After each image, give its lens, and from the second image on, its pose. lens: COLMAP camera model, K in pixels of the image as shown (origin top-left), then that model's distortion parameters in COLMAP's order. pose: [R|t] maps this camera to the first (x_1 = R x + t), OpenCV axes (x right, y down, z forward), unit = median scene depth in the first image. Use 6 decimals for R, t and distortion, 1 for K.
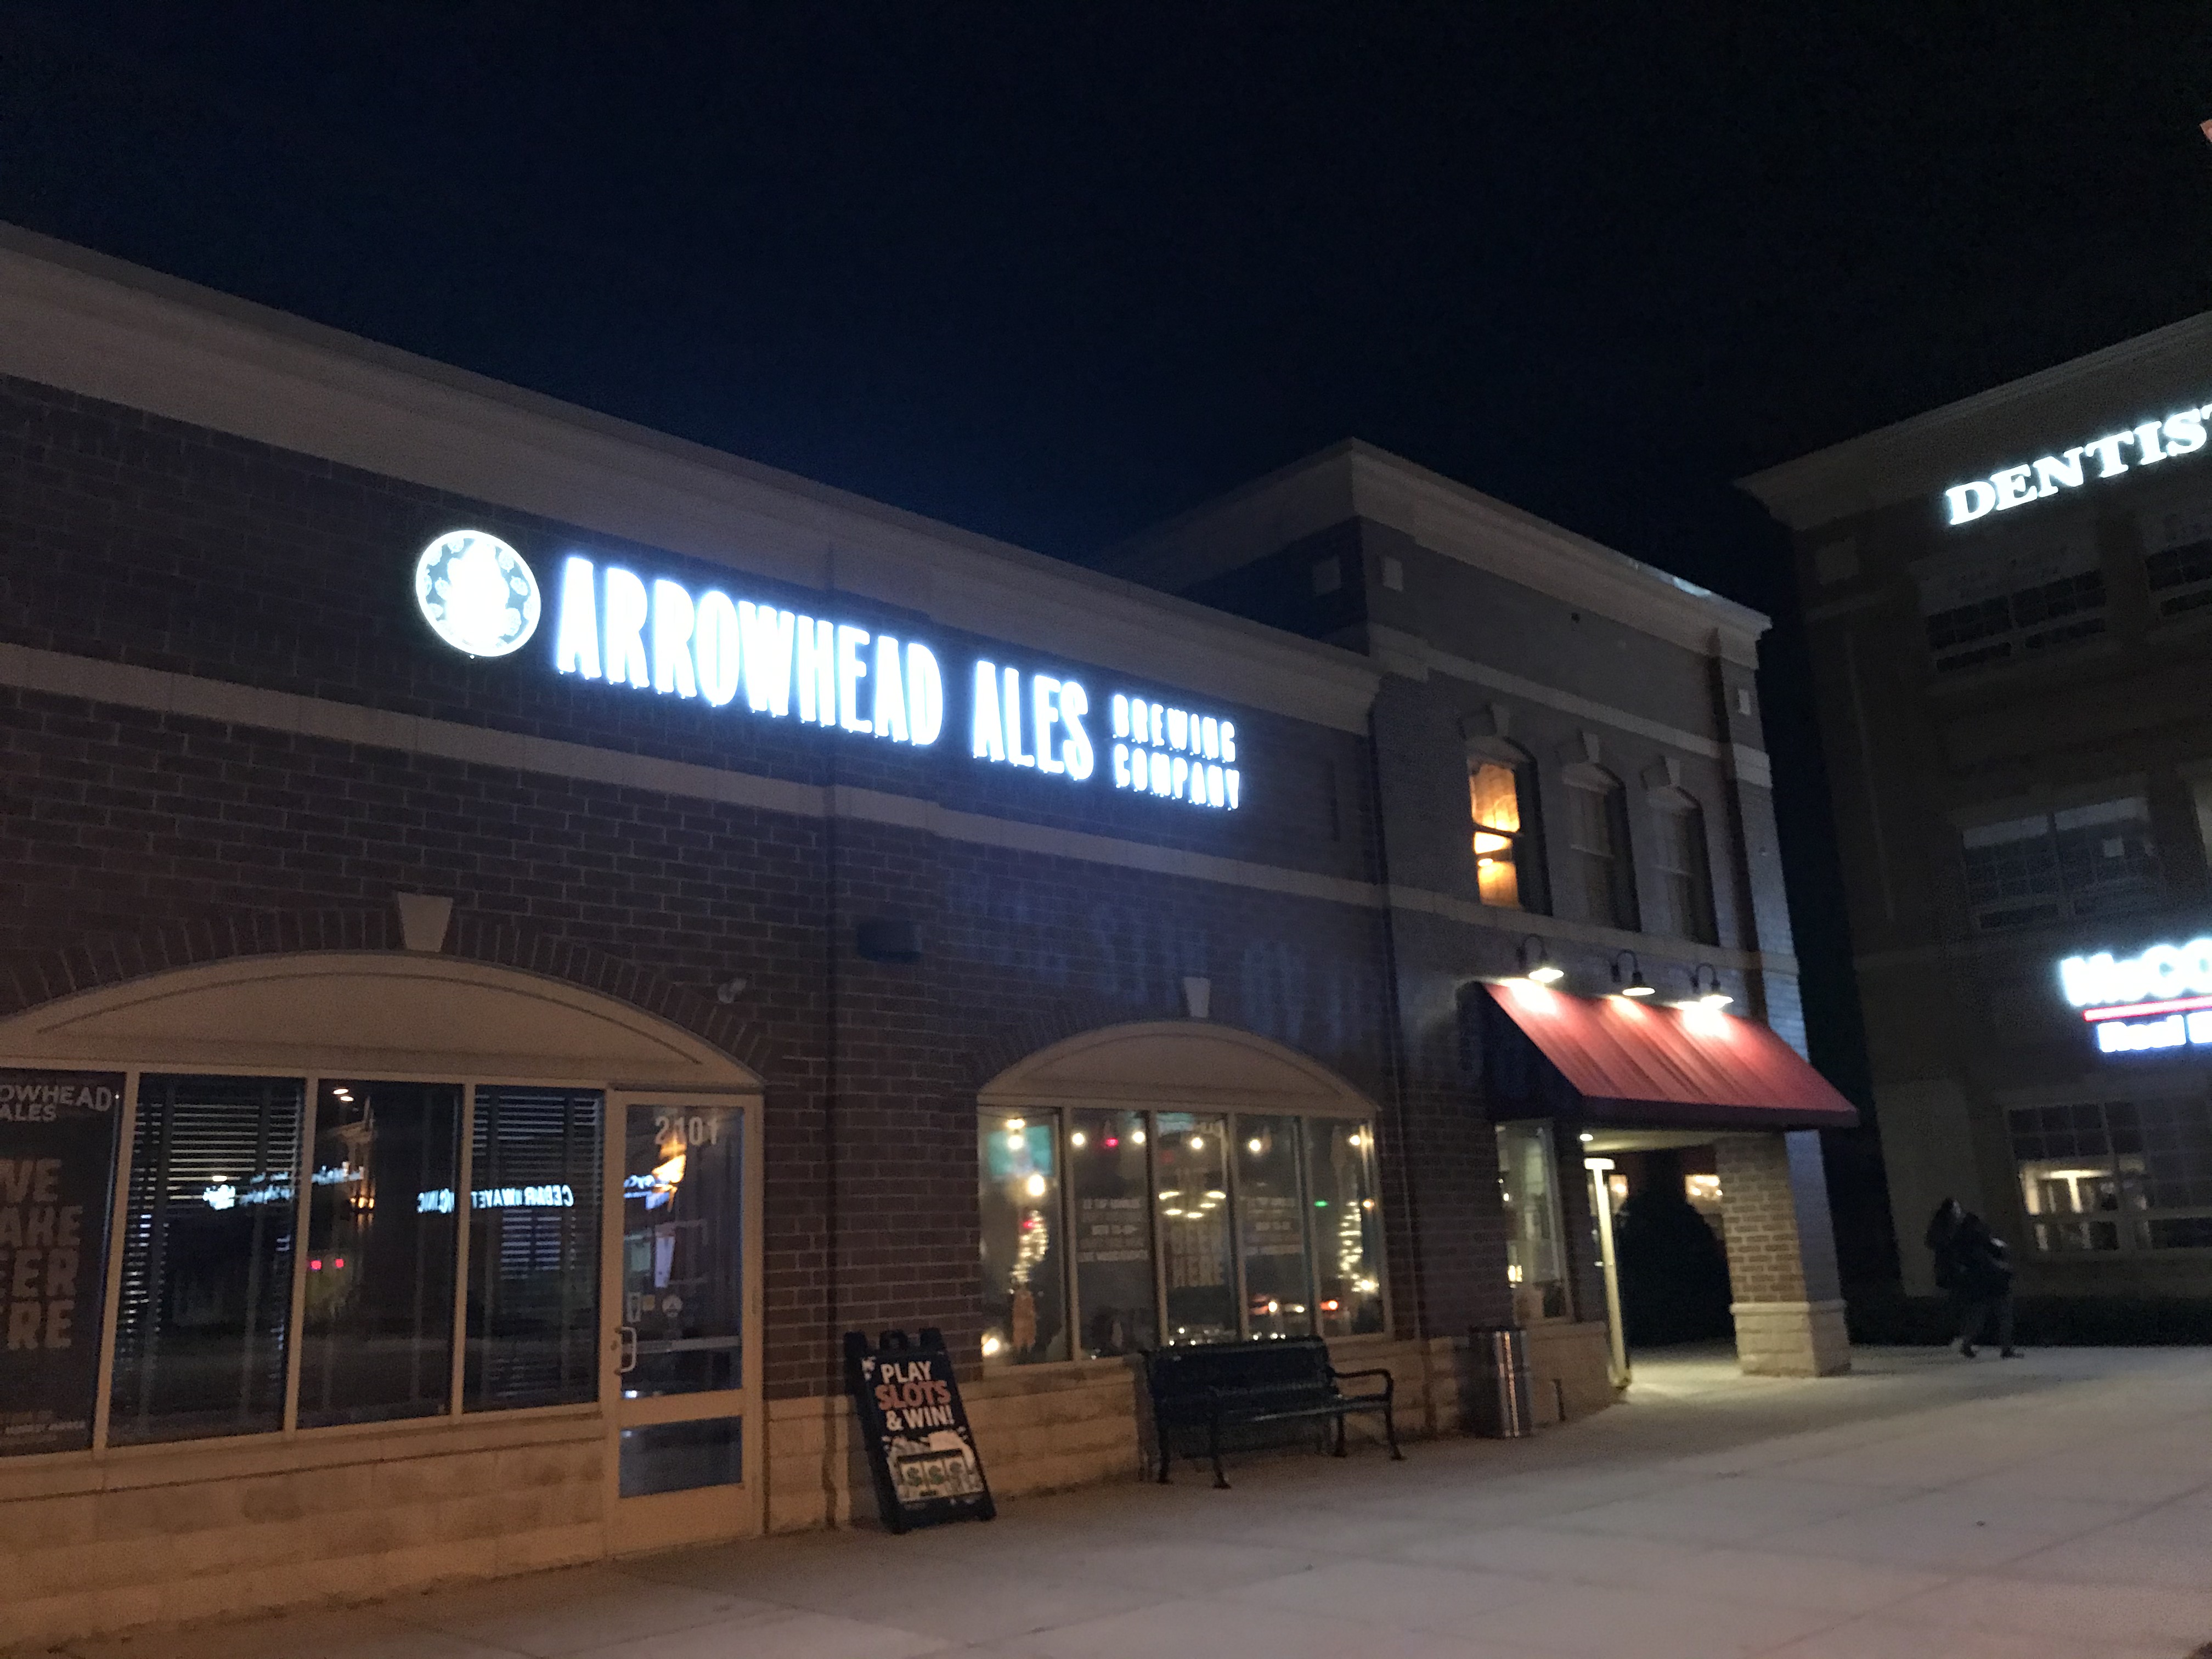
lens RADIAL K [[1807.3, 0, 1103.4], [0, 1807.3, 777.6], [0, 0, 1]] dist [0.100277, -0.000211]
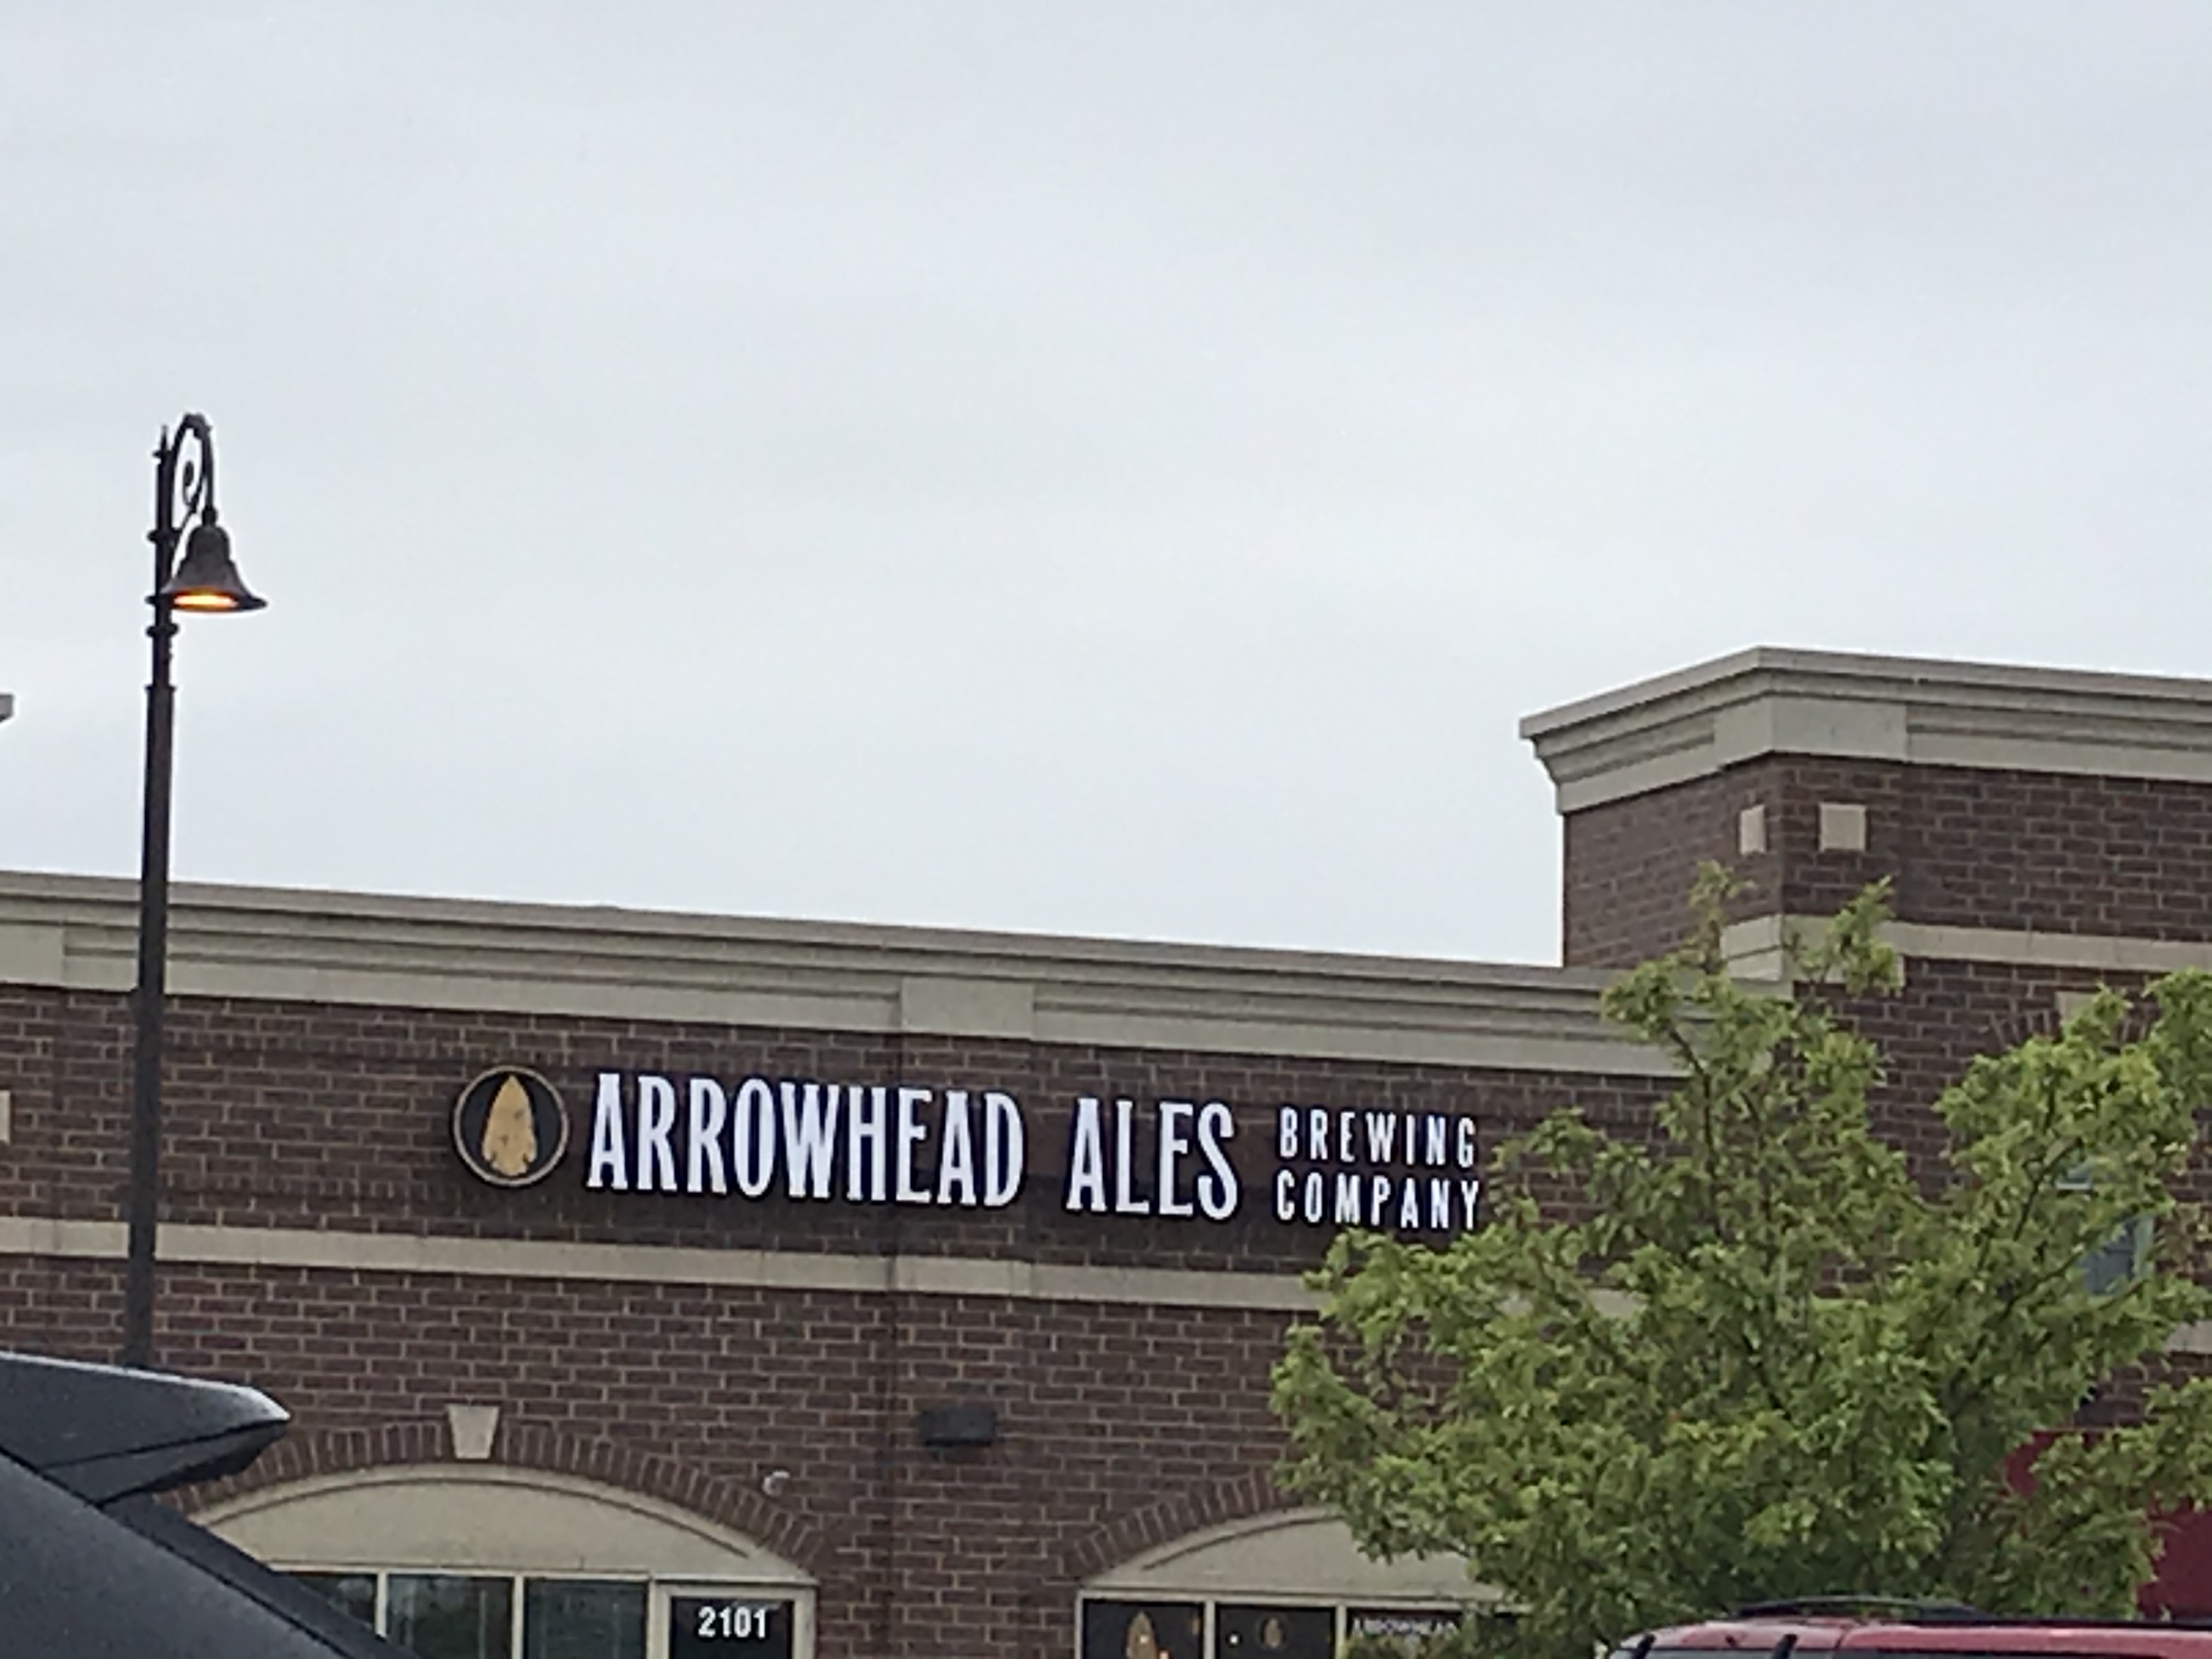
lens RADIAL K [[9062.3, 0, 1106.0], [0, 9062.3, 829.5], [0, 0, 1]] dist [0.842819, 3.911029]
pose [[0.912059, 0.005920, -0.410017, 2.045584], [0.051393, 0.990361, 0.128620, -0.888016], [0.406826, -0.138381, 0.902964, -3.451280]]
